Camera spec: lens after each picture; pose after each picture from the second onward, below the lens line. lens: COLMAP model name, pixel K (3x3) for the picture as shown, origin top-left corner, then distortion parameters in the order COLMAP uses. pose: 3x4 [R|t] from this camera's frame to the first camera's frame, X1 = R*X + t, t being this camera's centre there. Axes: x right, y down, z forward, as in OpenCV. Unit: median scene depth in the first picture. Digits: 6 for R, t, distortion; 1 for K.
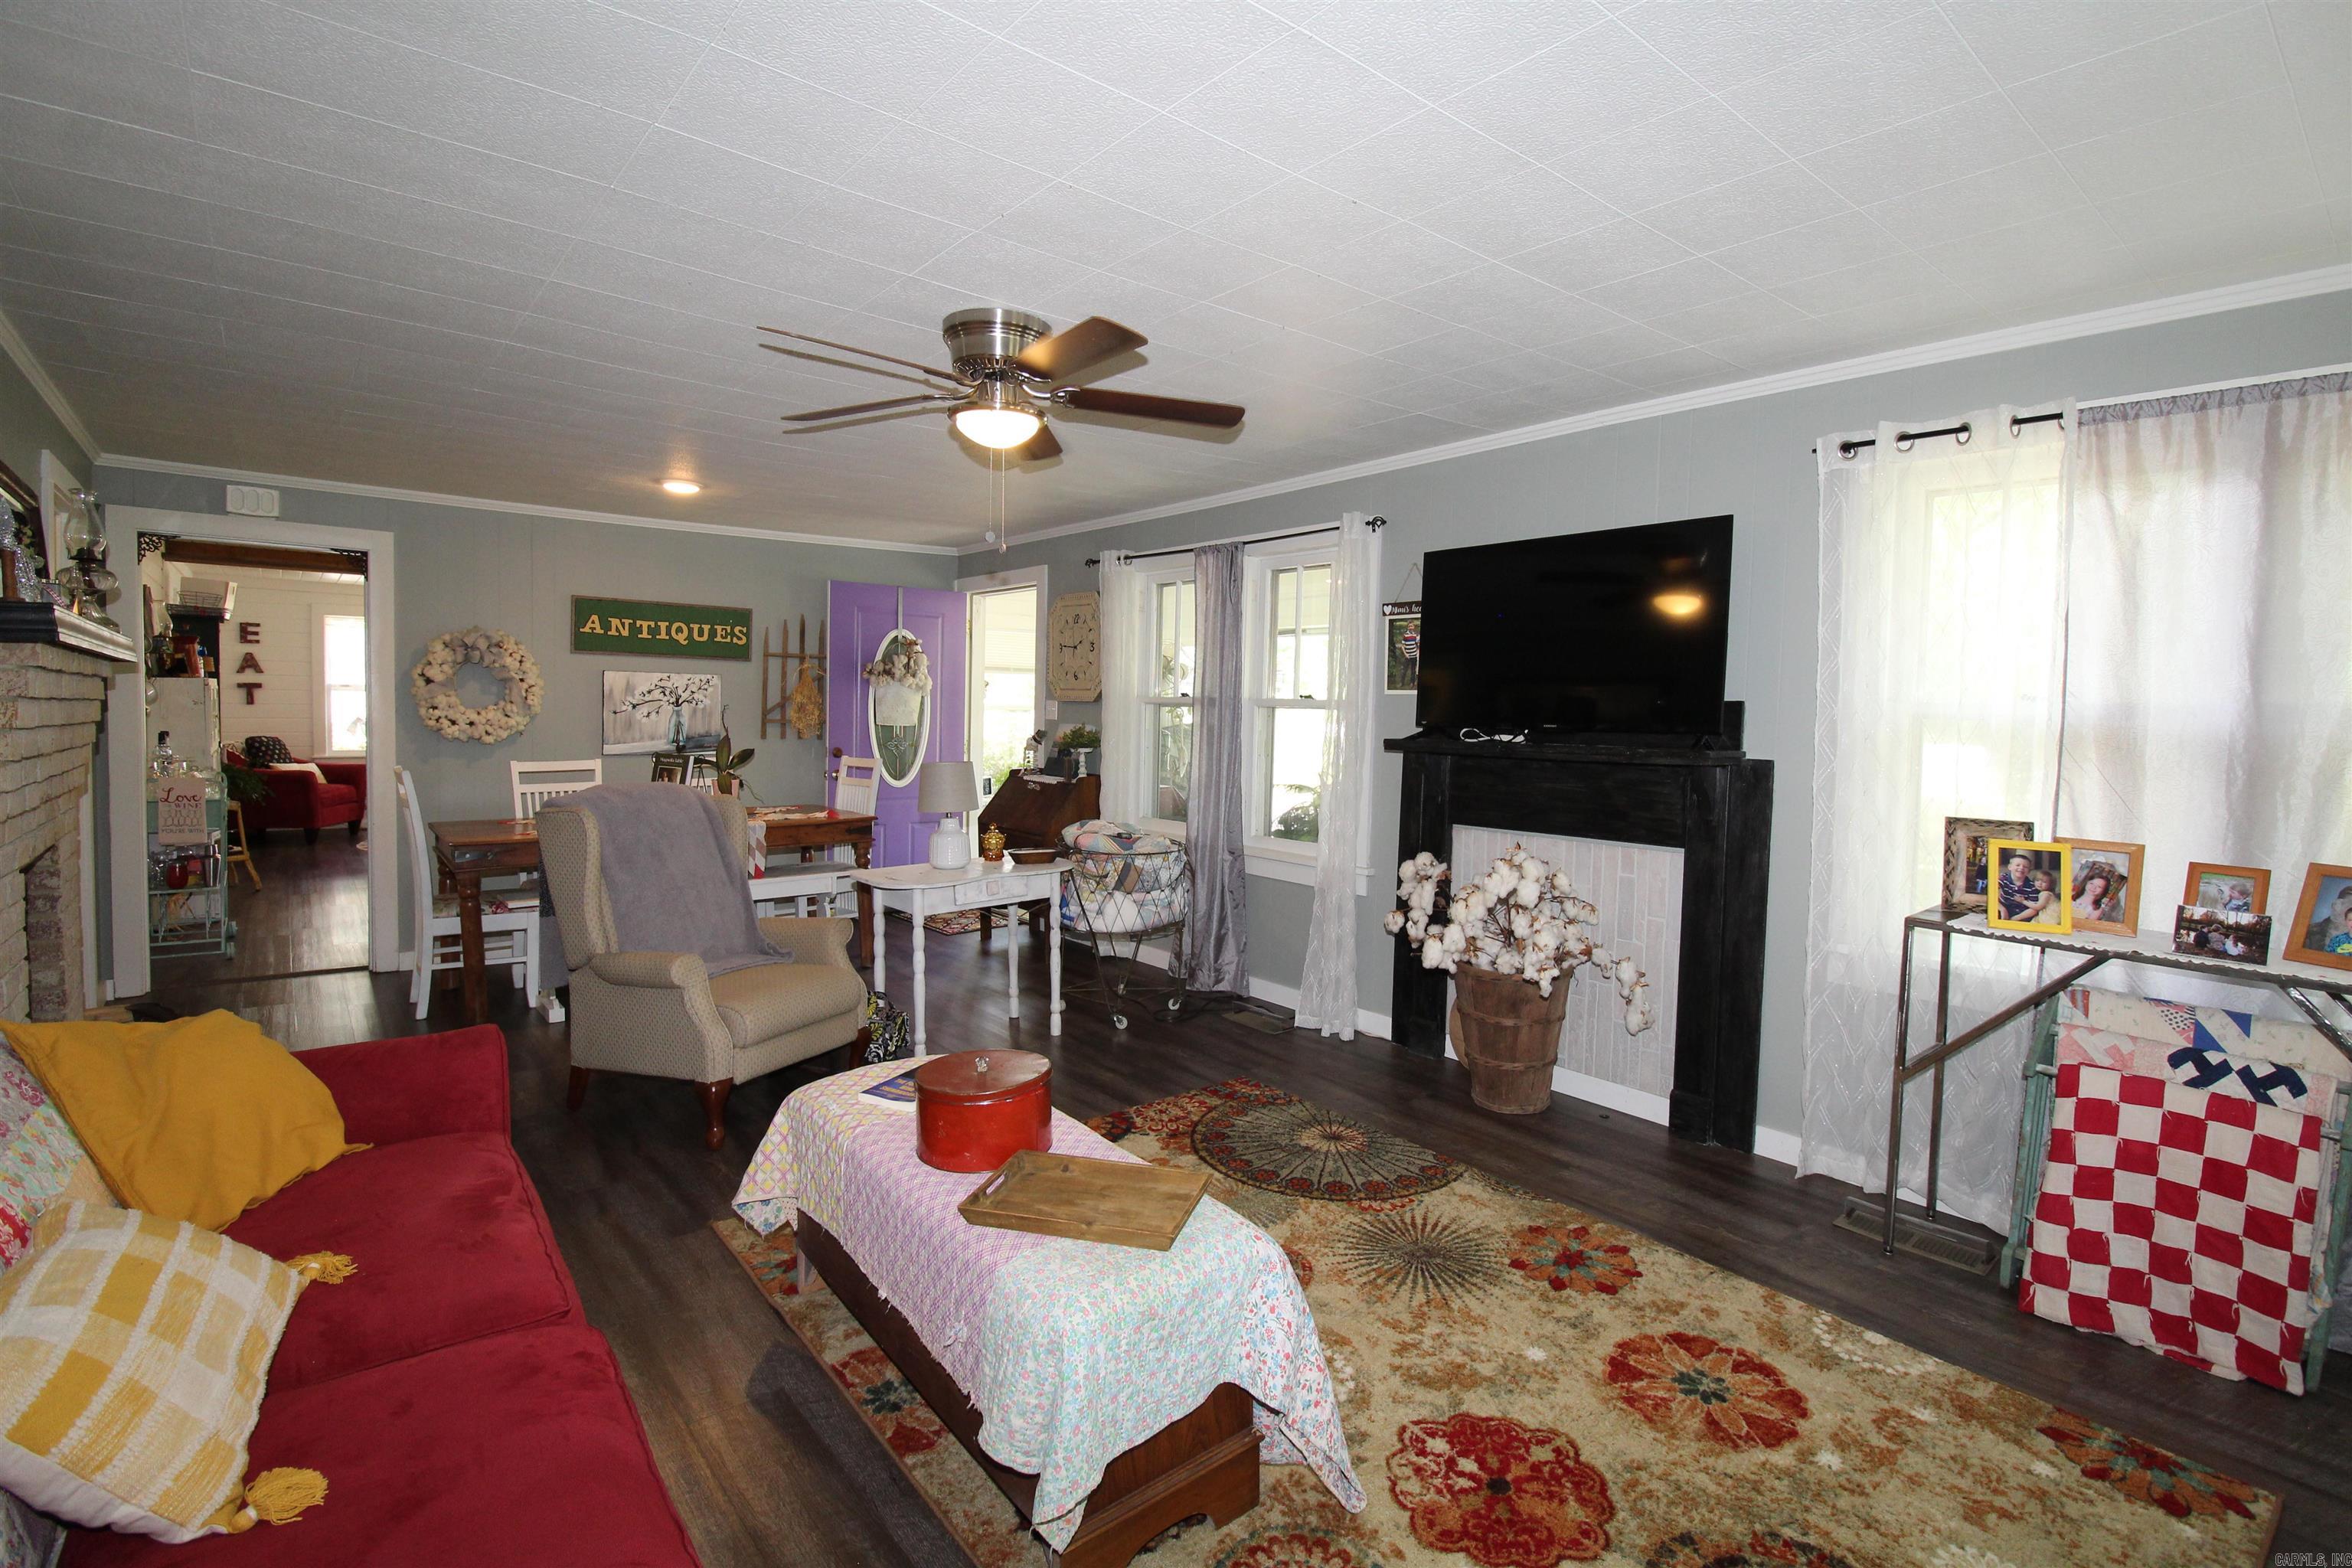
lens RADIAL K [[1101.1, 0, 1184.9], [0, 1101.1, 759.3], [0, 0, 1]] dist [-0.002222, -0.011644]
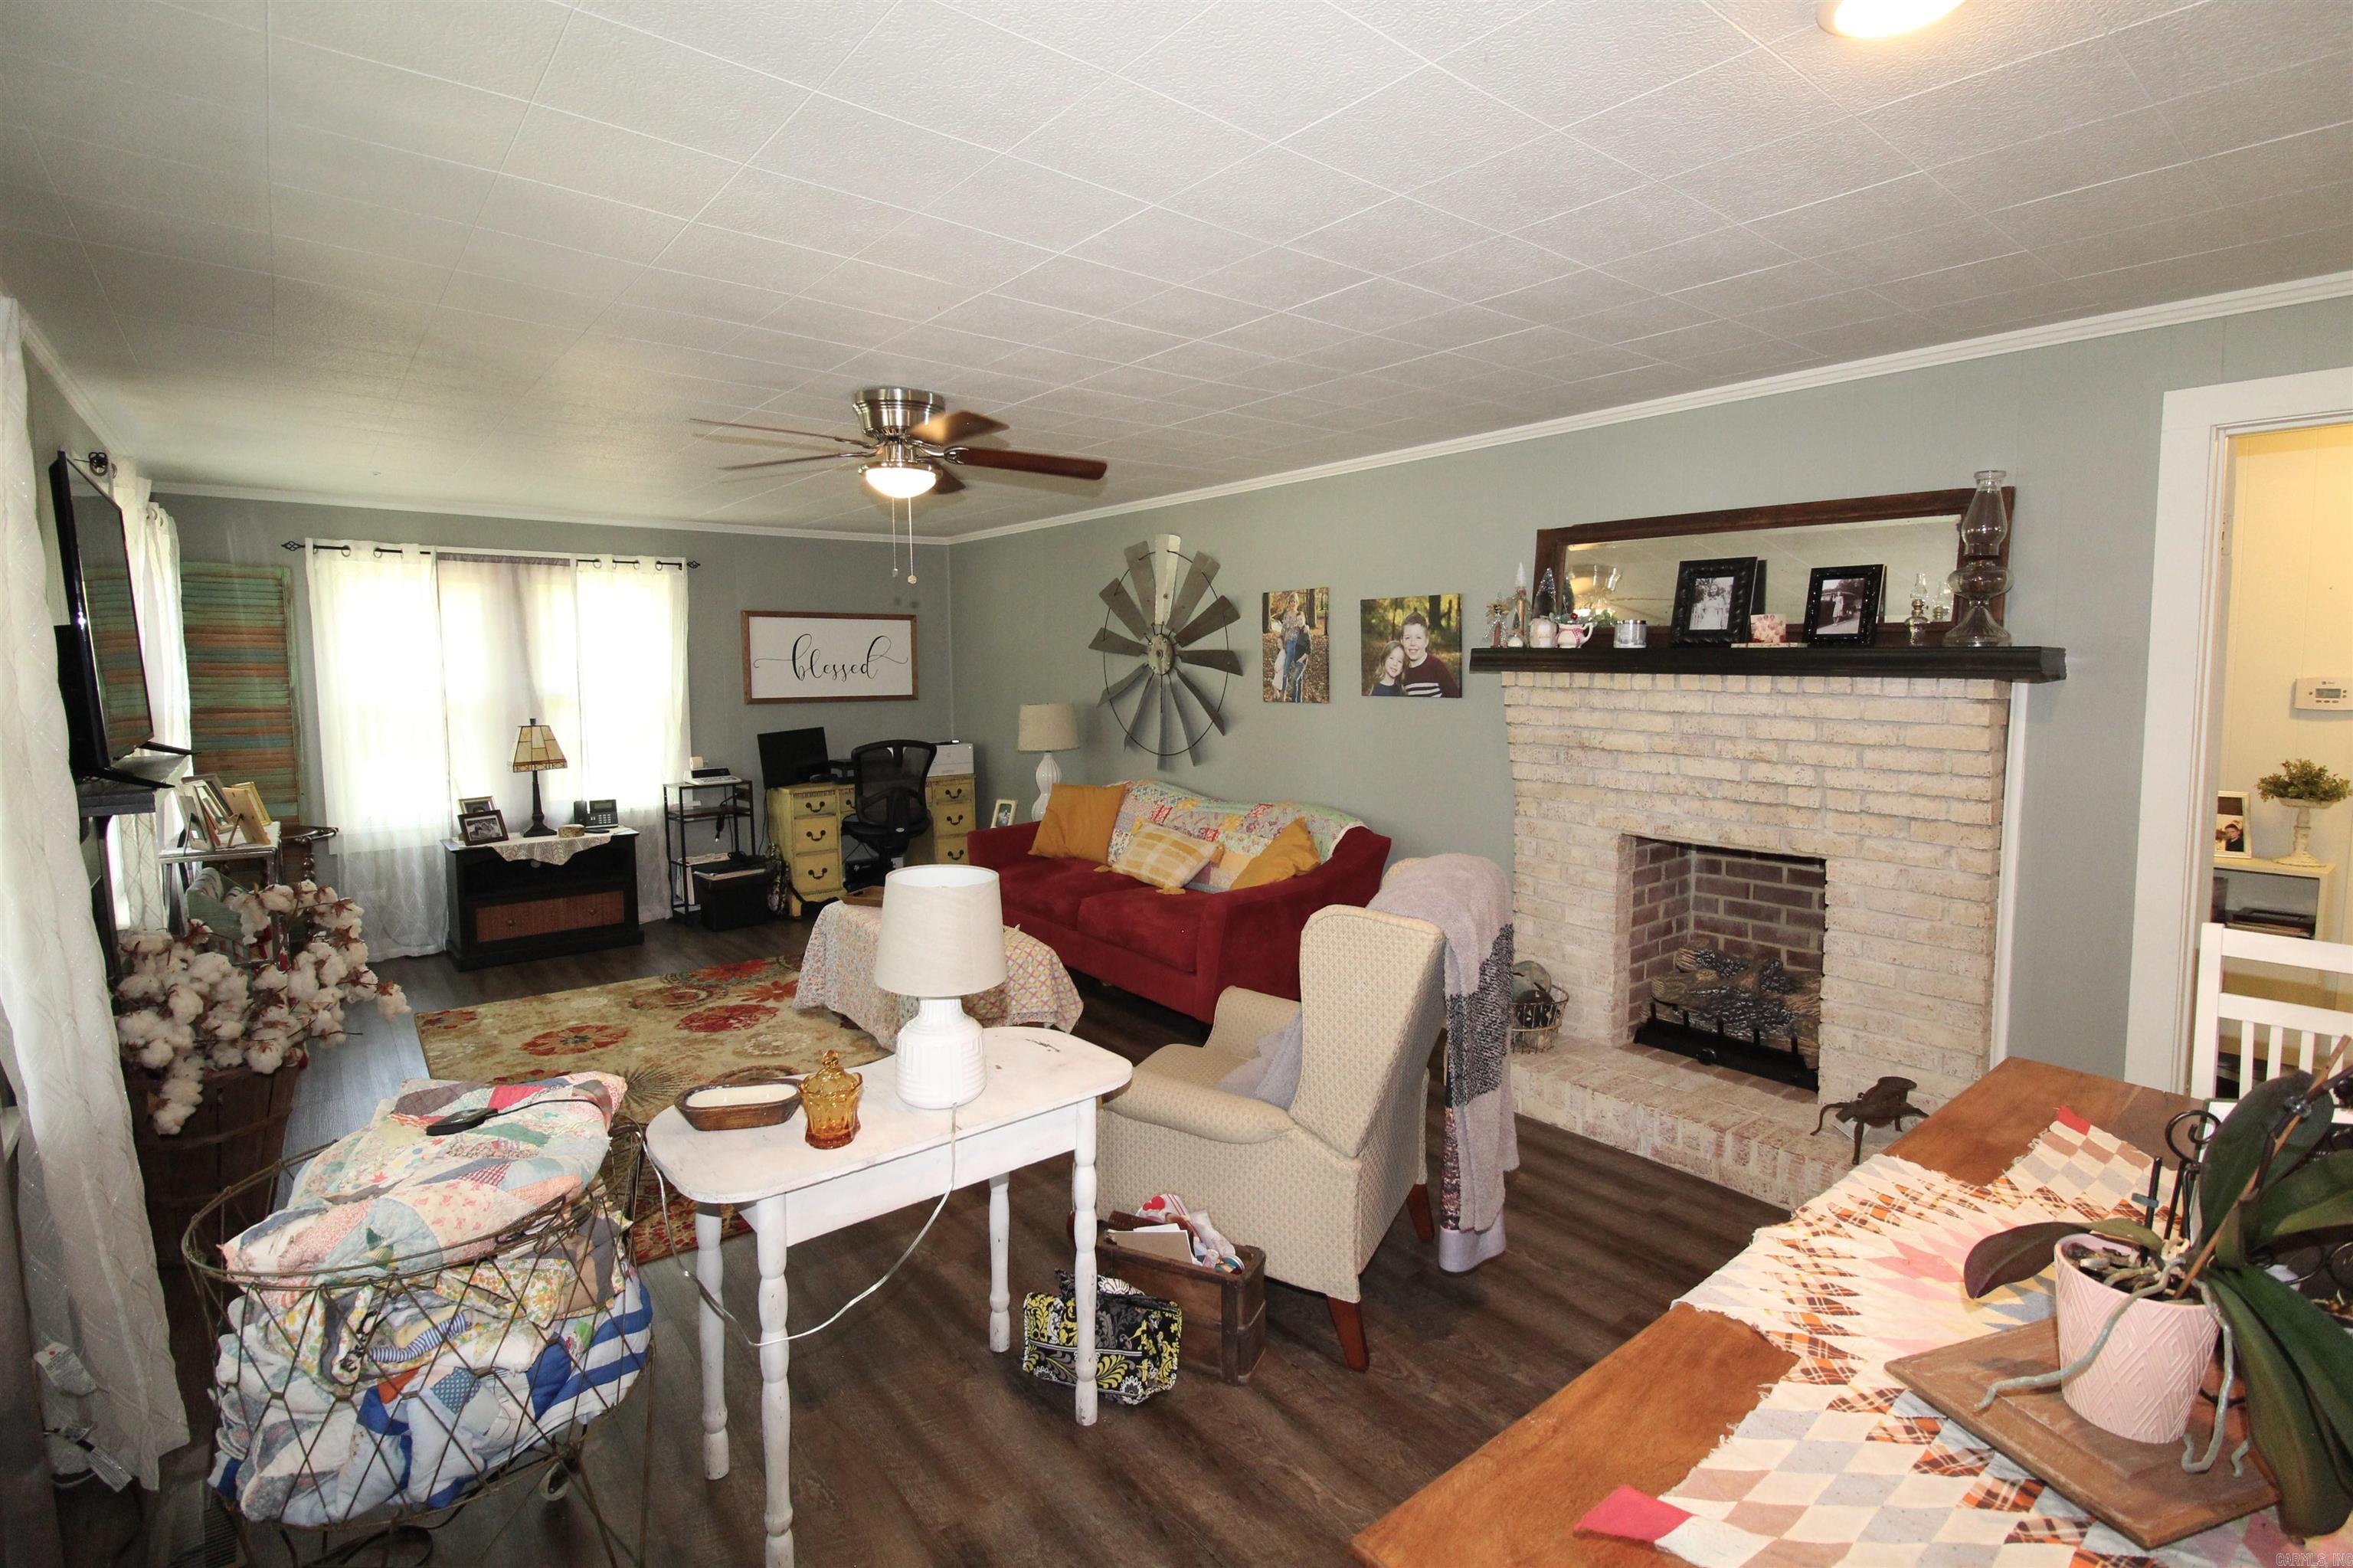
lens RADIAL K [[1101.6, 0, 1185.4], [0, 1101.6, 759.3], [0, 0, 1]] dist [-0.002222, -0.011644]
pose [[-0.999981, -0.005504, 0.002881, -0.646774], [-0.005058, 0.990581, 0.136834, -0.213303], [-0.003607, 0.136817, -0.990590, 2.959030]]
